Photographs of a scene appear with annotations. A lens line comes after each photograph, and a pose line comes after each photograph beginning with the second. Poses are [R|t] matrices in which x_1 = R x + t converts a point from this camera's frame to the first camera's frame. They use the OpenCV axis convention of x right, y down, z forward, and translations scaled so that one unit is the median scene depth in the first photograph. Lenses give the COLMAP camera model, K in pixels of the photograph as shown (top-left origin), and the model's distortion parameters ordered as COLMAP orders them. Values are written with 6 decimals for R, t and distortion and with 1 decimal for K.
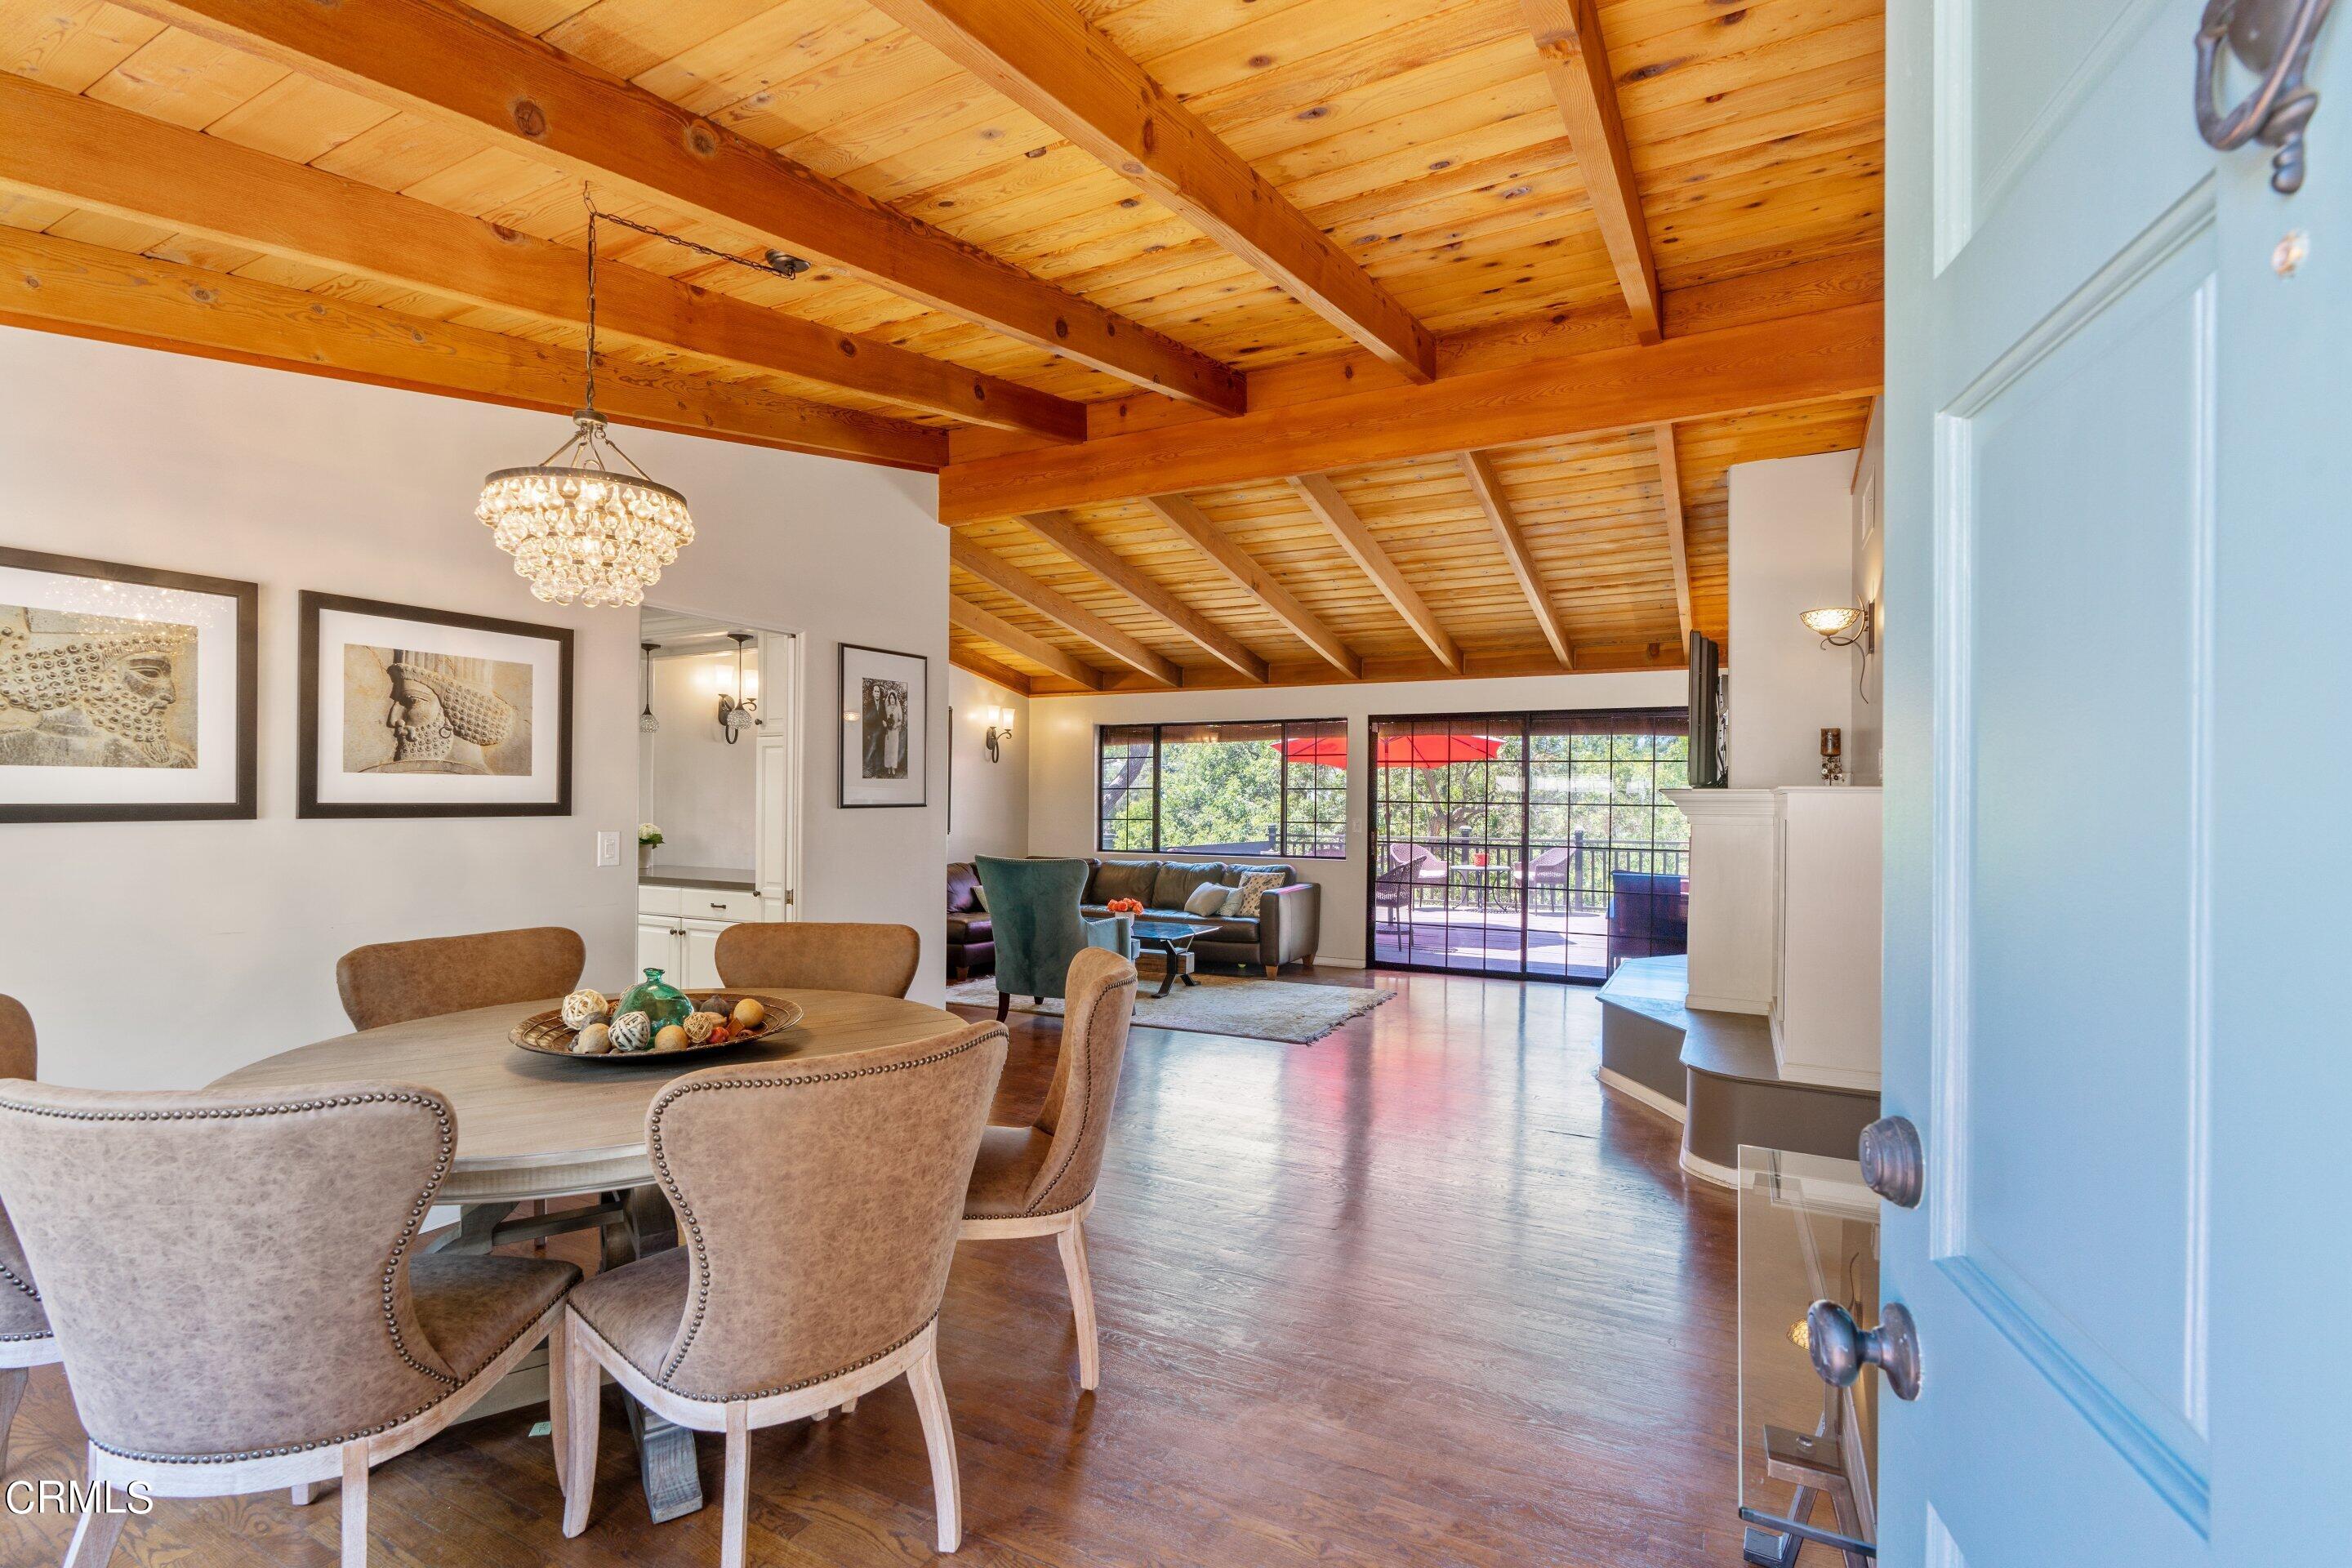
lens RADIAL K [[1048.5, 0, 1185.6], [0, 1048.5, 796.6], [0, 0, 1]] dist [-0.011734, 0.000110]
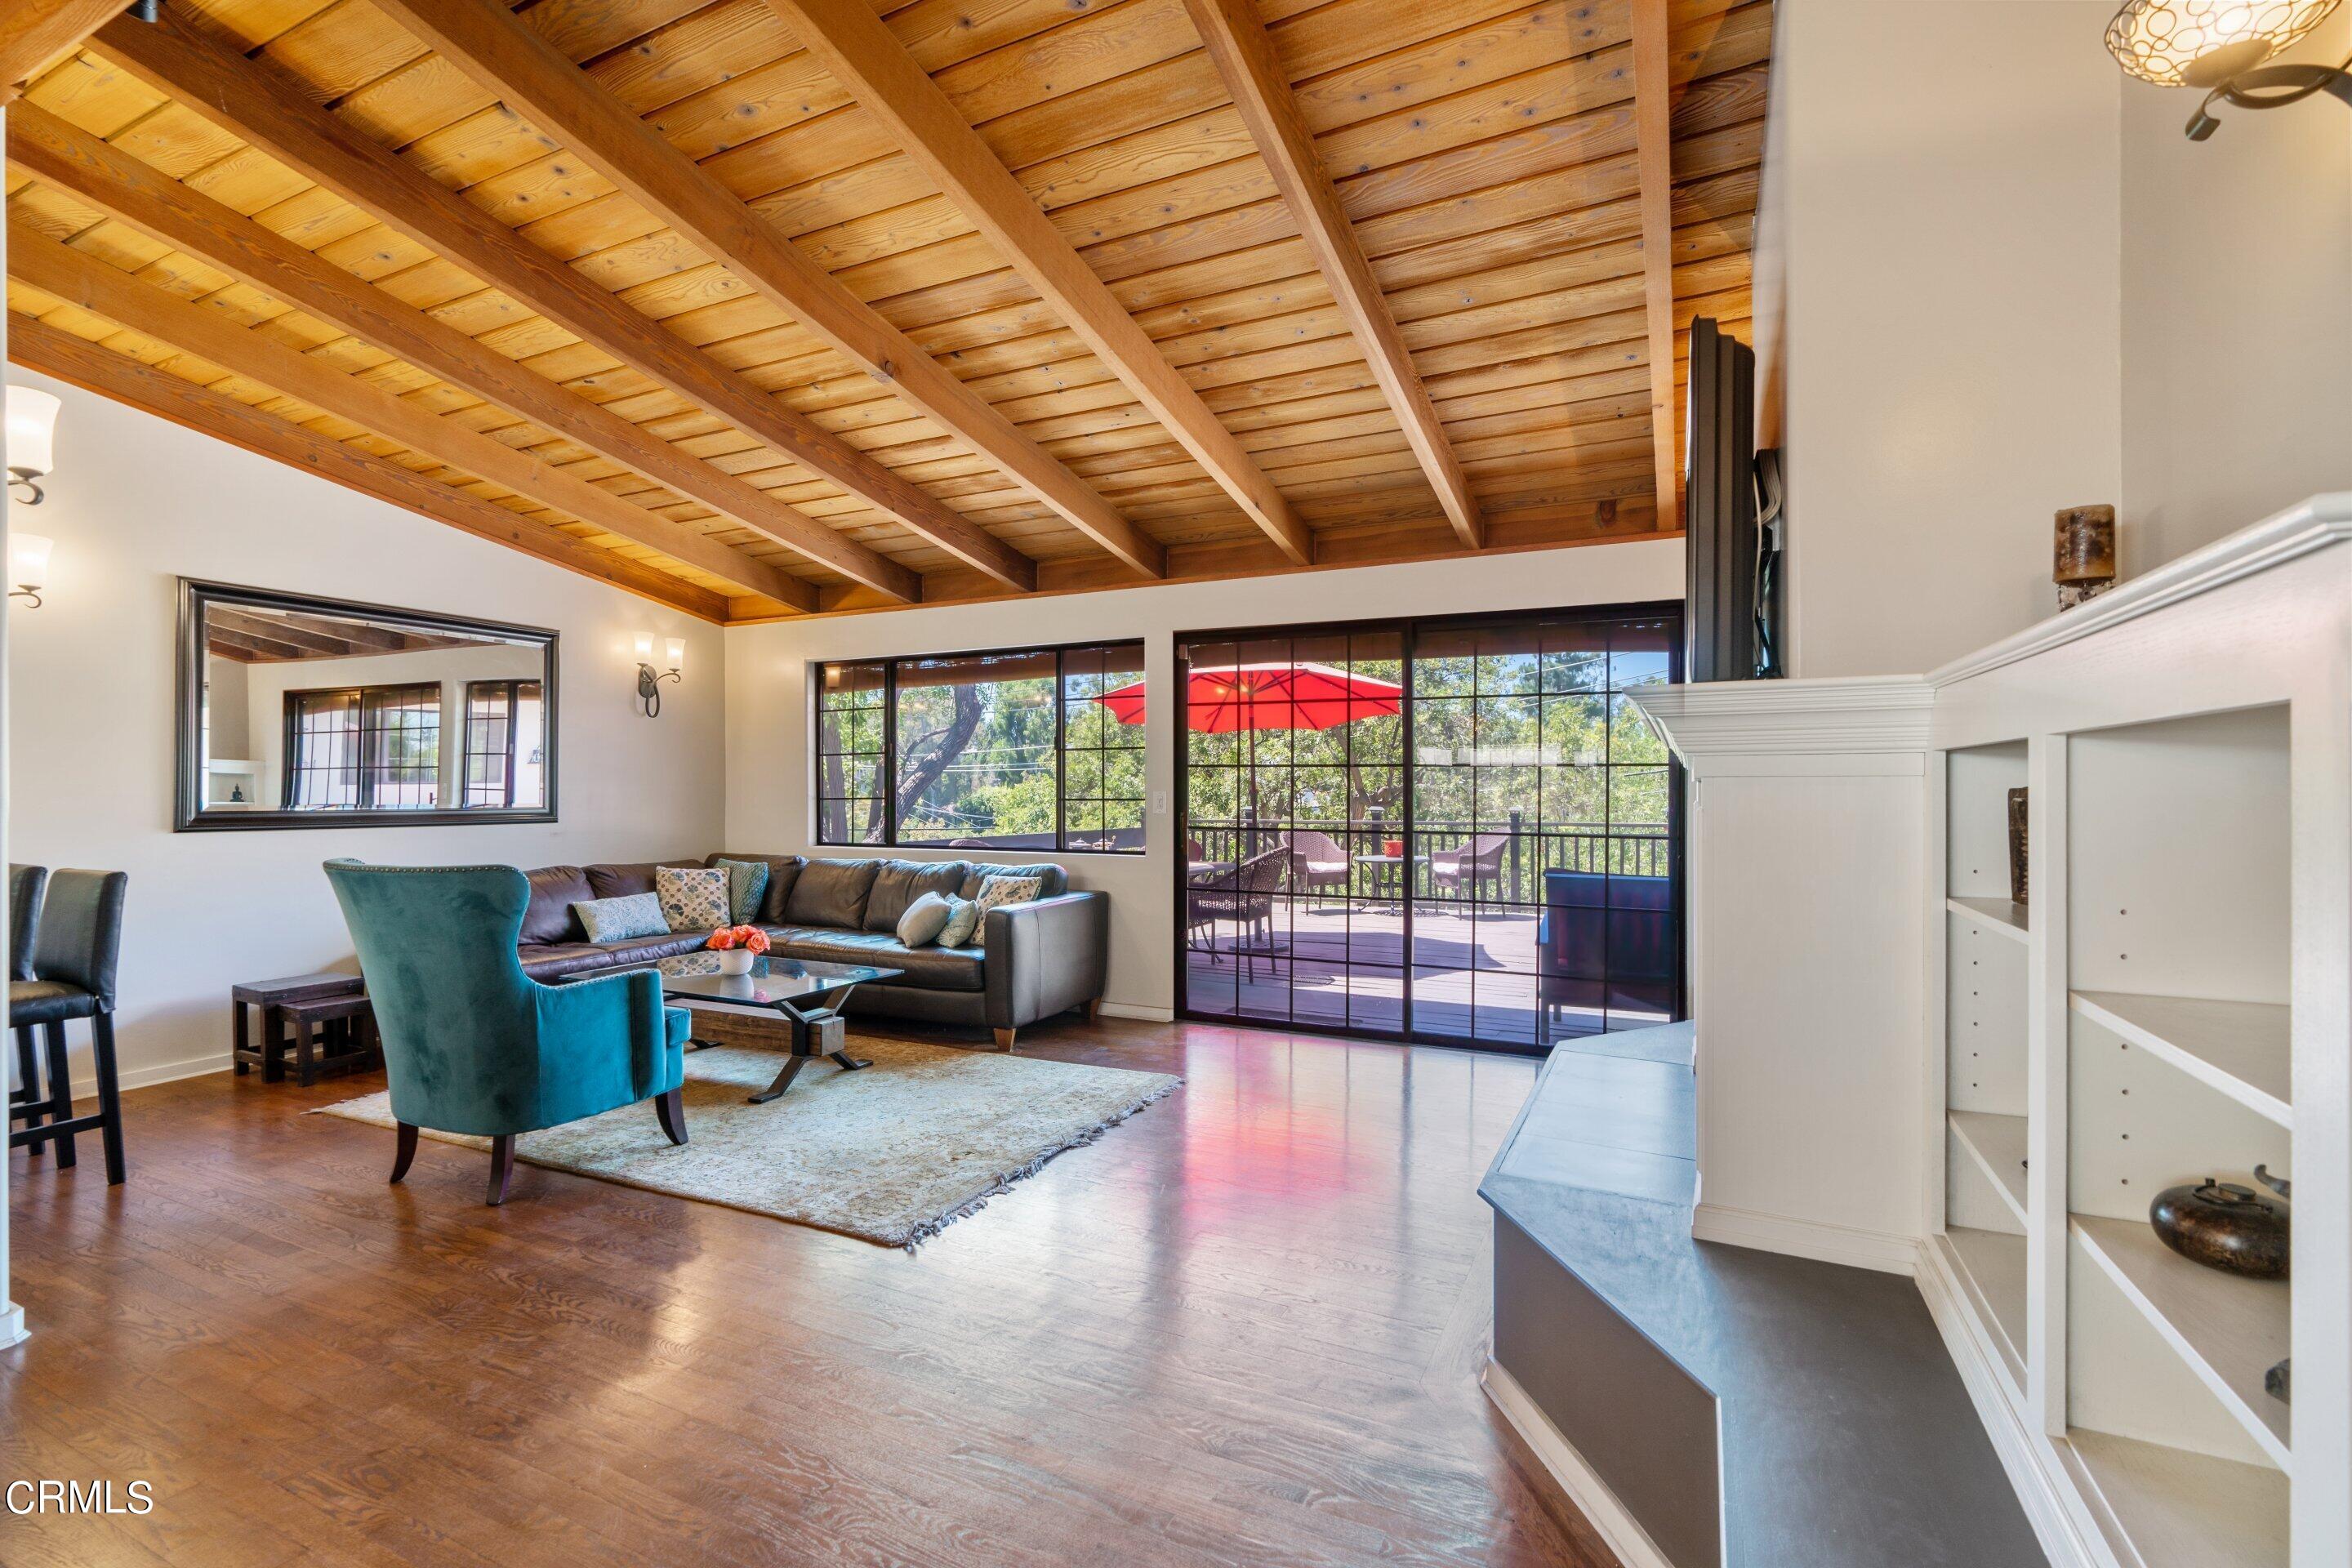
lens RADIAL K [[1062.6, 0, 1161.5], [0, 1062.6, 791.6], [0, 0, 1]] dist [-0.016670, 0.013540]
pose [[0.999724, -0.008301, 0.021977, 0.154127], [0.008131, 0.999936, 0.007804, 0.015550], [-0.022040, -0.007623, 0.999728, 0.345590]]
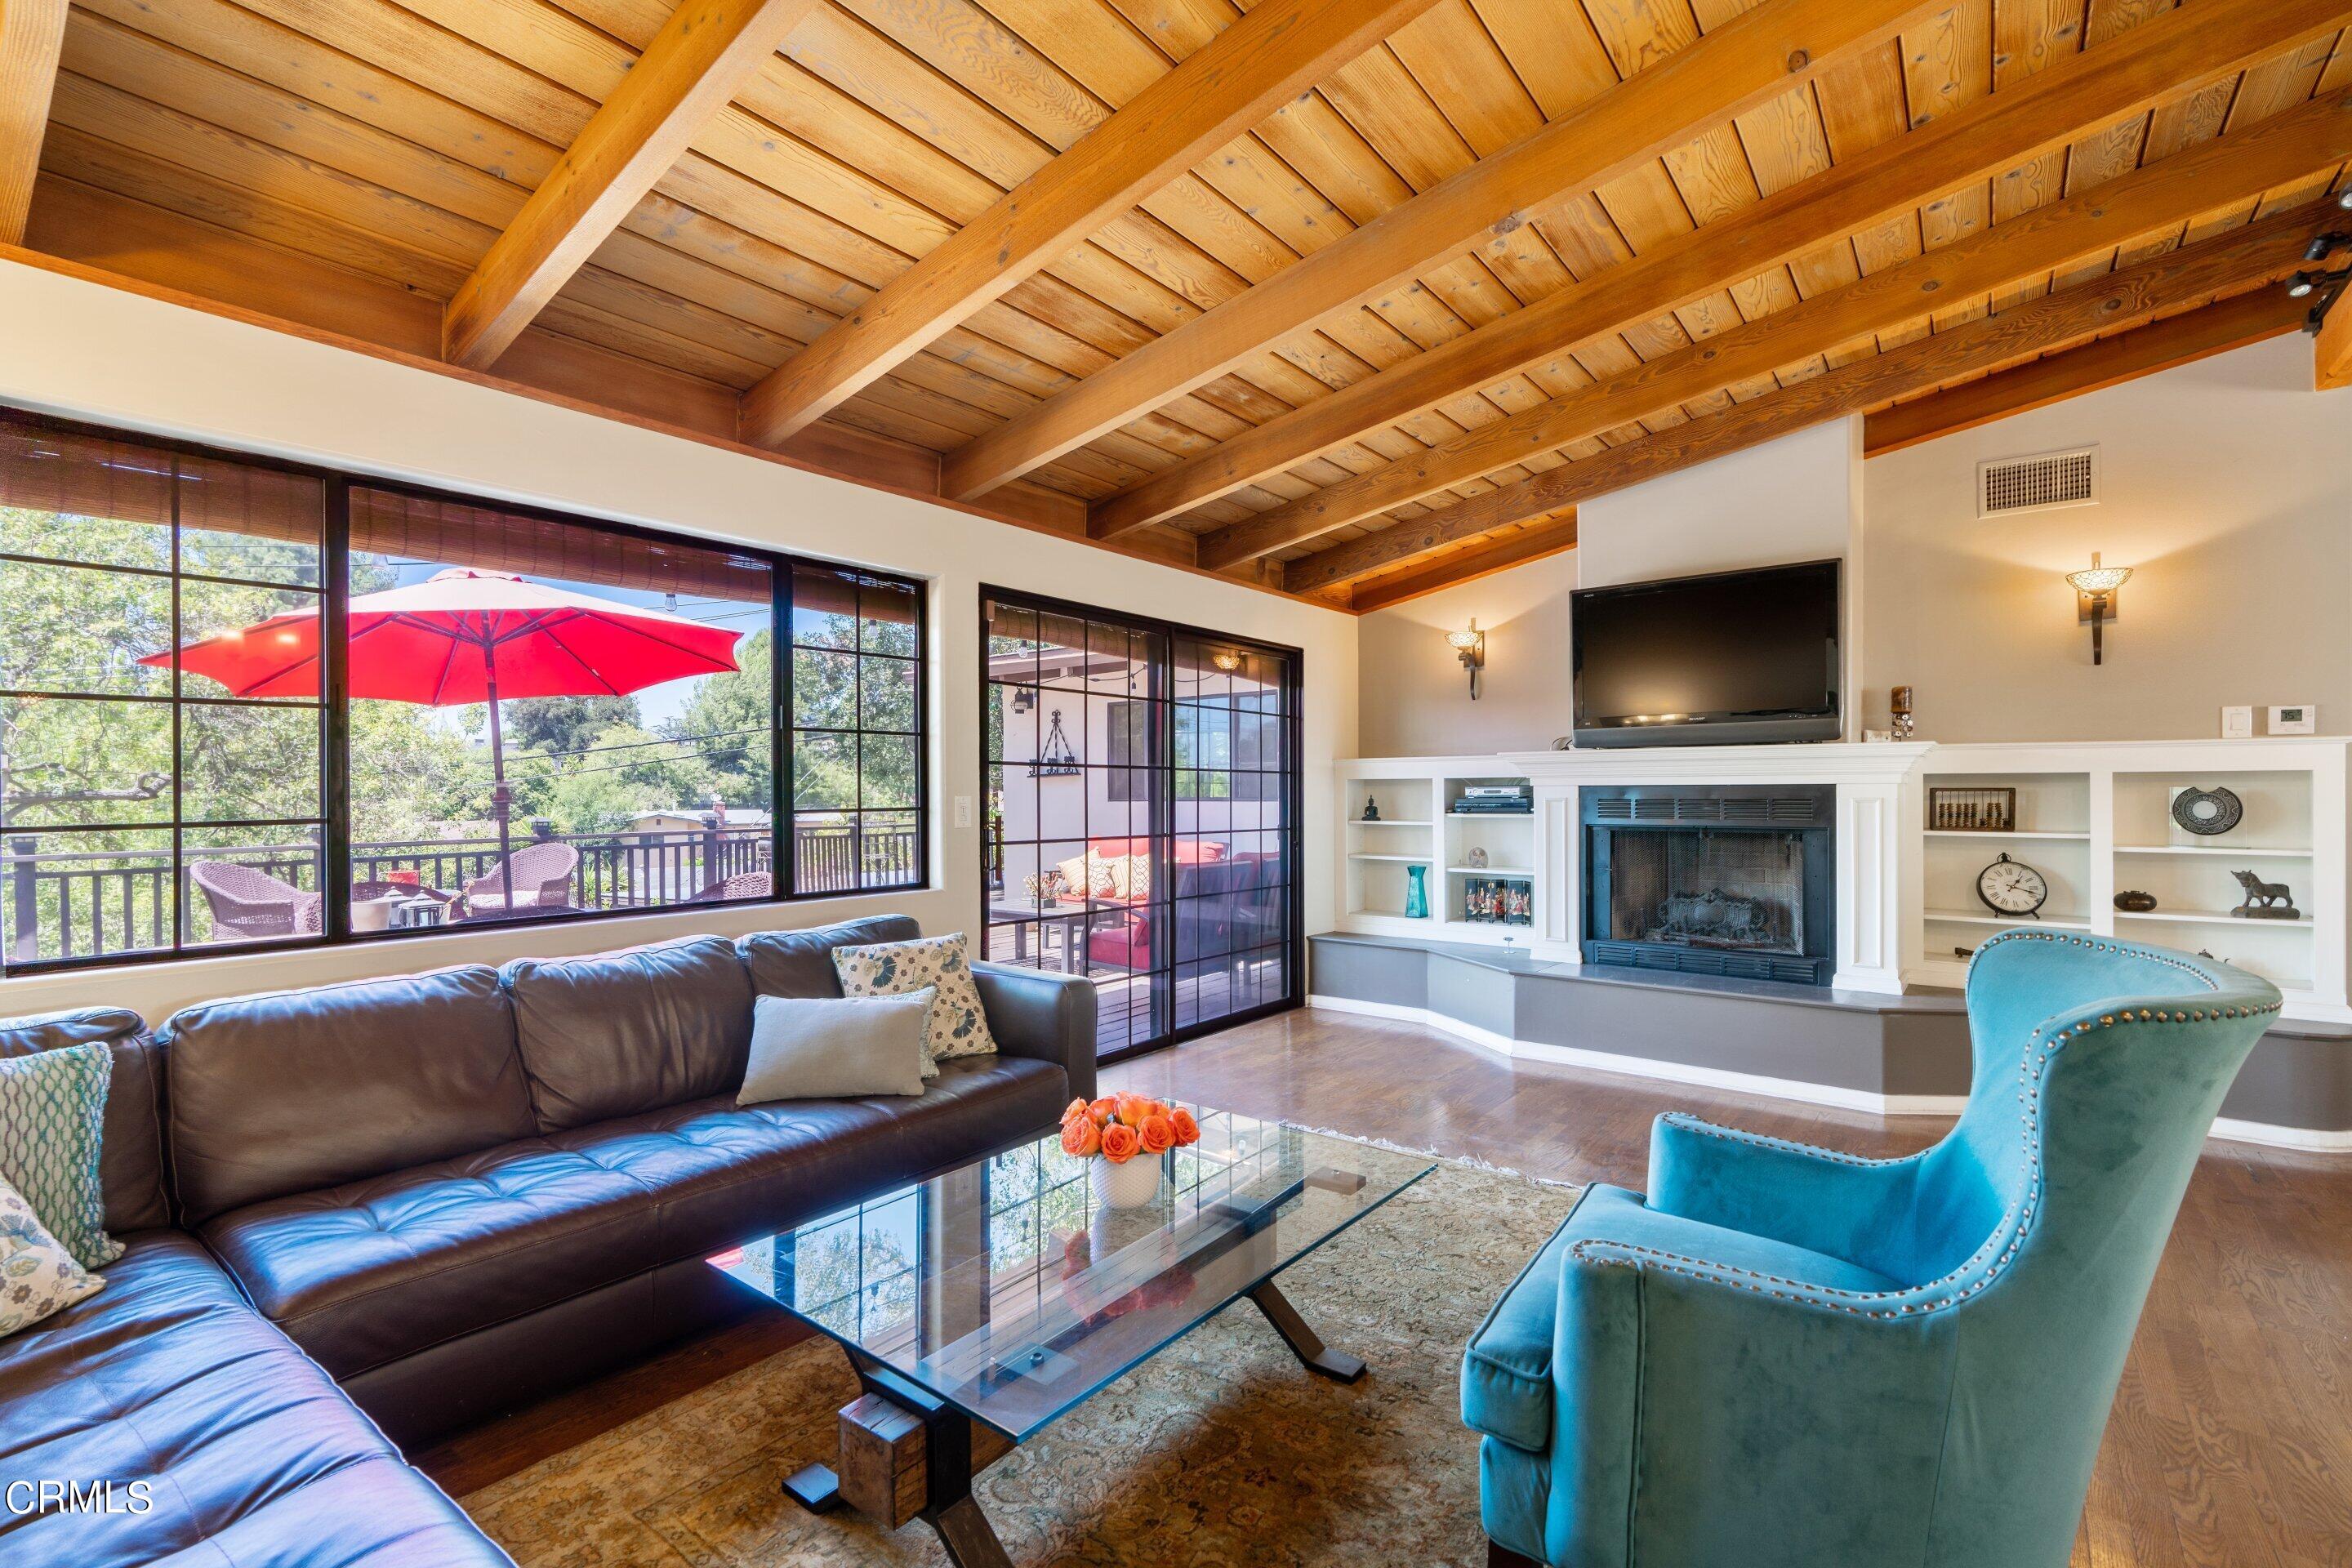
lens RADIAL K [[1048.5, 0, 1185.6], [0, 1048.5, 796.6], [0, 0, 1]] dist [-0.011734, 0.000110]
pose [[0.175137, -0.012593, 0.984464, -0.290944], [0.005405, 0.999915, 0.011829, 0.015323], [-0.984529, 0.003249, 0.175190, 0.837621]]
